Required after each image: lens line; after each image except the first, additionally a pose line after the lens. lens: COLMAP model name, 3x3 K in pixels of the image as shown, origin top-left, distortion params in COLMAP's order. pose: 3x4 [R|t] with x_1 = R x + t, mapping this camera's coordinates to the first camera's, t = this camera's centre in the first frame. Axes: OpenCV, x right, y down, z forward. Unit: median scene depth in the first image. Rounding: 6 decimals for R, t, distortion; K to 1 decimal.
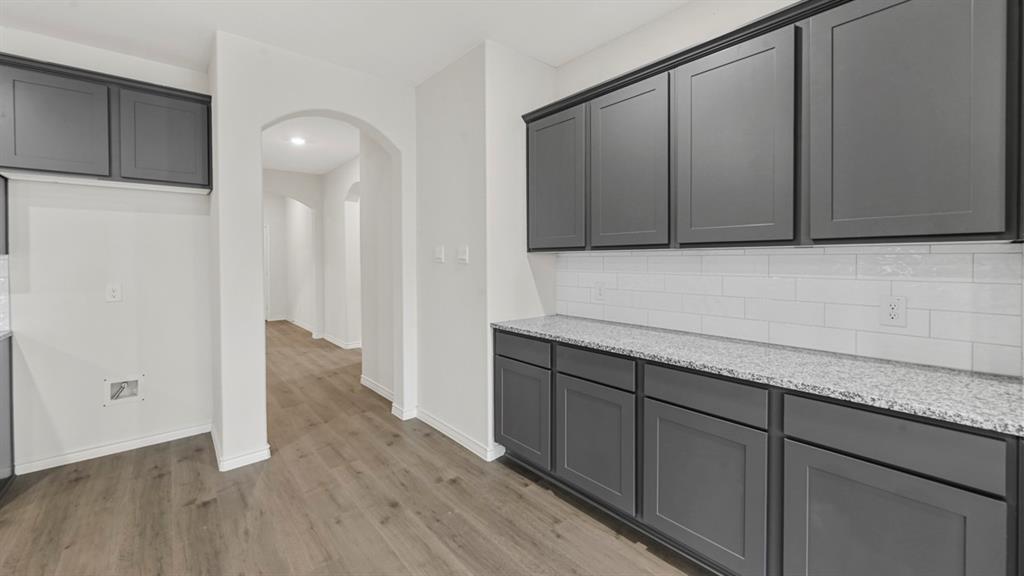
lens RADIAL K [[402.8, 0, 507.5], [0, 402.8, 265.4], [0, 0, 1]] dist [0.003967, -0.000526]
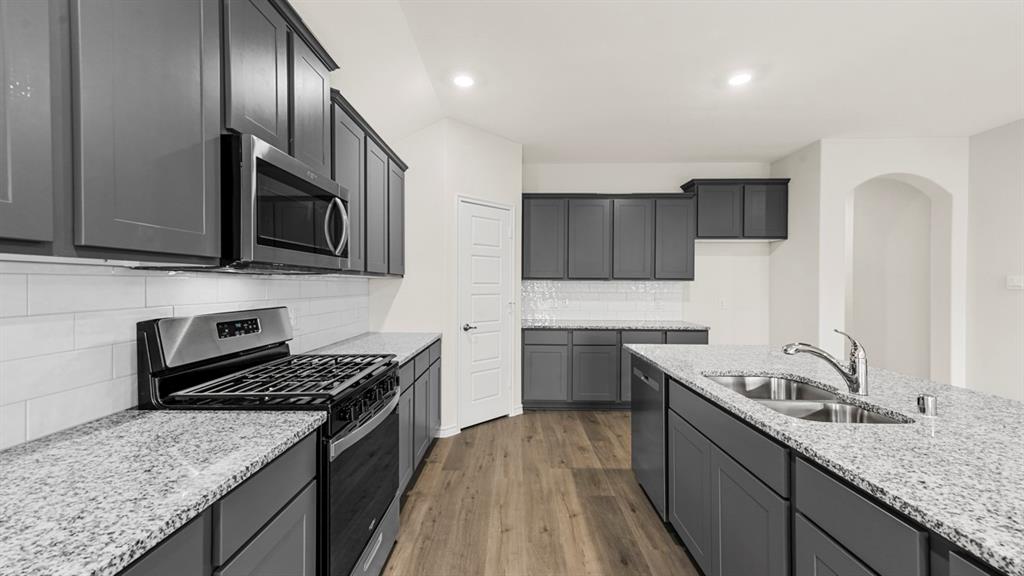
lens RADIAL K [[402.8, 0, 507.5], [0, 402.8, 287.6], [0, 0, 1]] dist [0.003967, -0.000526]
pose [[0.756504, 0.014030, -0.653838, -0.590515], [-0.018706, 0.999825, -0.000190, 0.017961], [0.653721, 0.012374, 0.756634, -0.951528]]
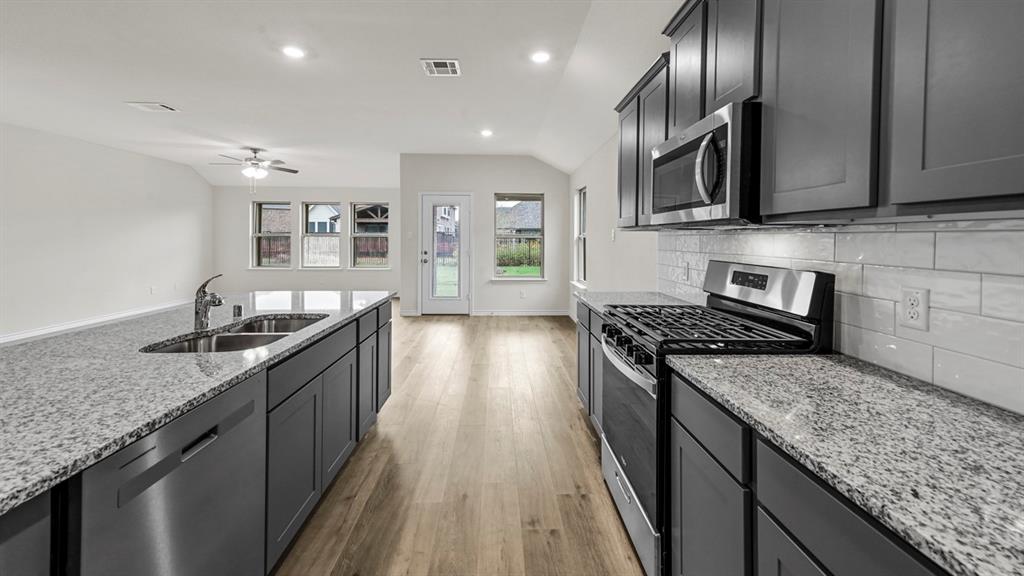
lens RADIAL K [[402.8, 0, 503.6], [0, 402.8, 239.3], [0, 0, 1]] dist [0.003967, -0.000526]
pose [[-0.775879, 0.002998, 0.630874, -1.465940], [0.011587, 0.999888, 0.009498, 0.008457], [-0.630775, 0.014679, -0.775827, 0.083820]]
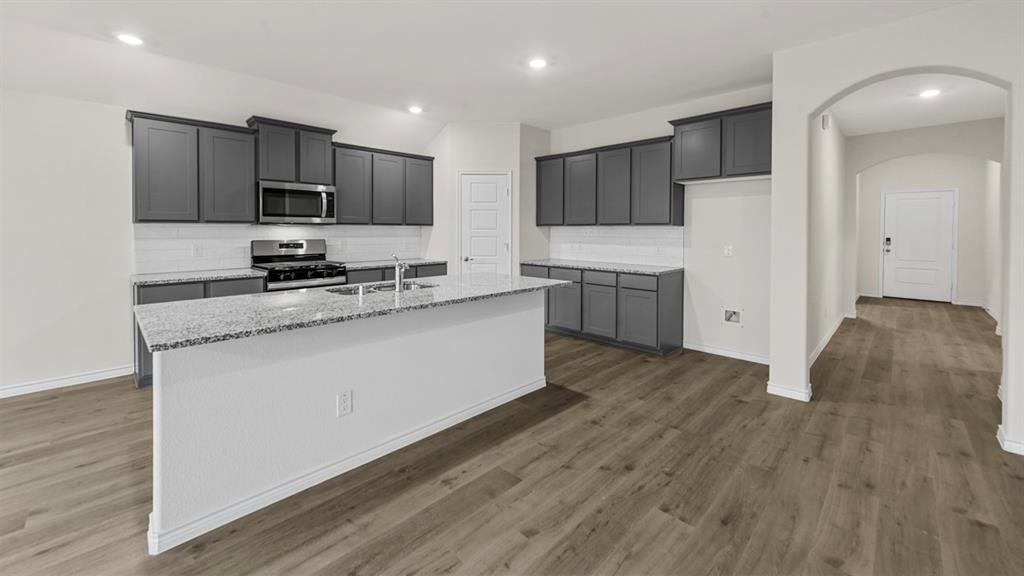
lens RADIAL K [[402.8, 0, 511.1], [0, 402.8, 236.3], [0, 0, 1]] dist [0.003967, -0.000526]
pose [[0.098283, 0.020563, -0.994946, 0.486753], [-0.018260, 0.999655, 0.018857, -0.001143], [0.994991, 0.016314, 0.098625, 0.041415]]
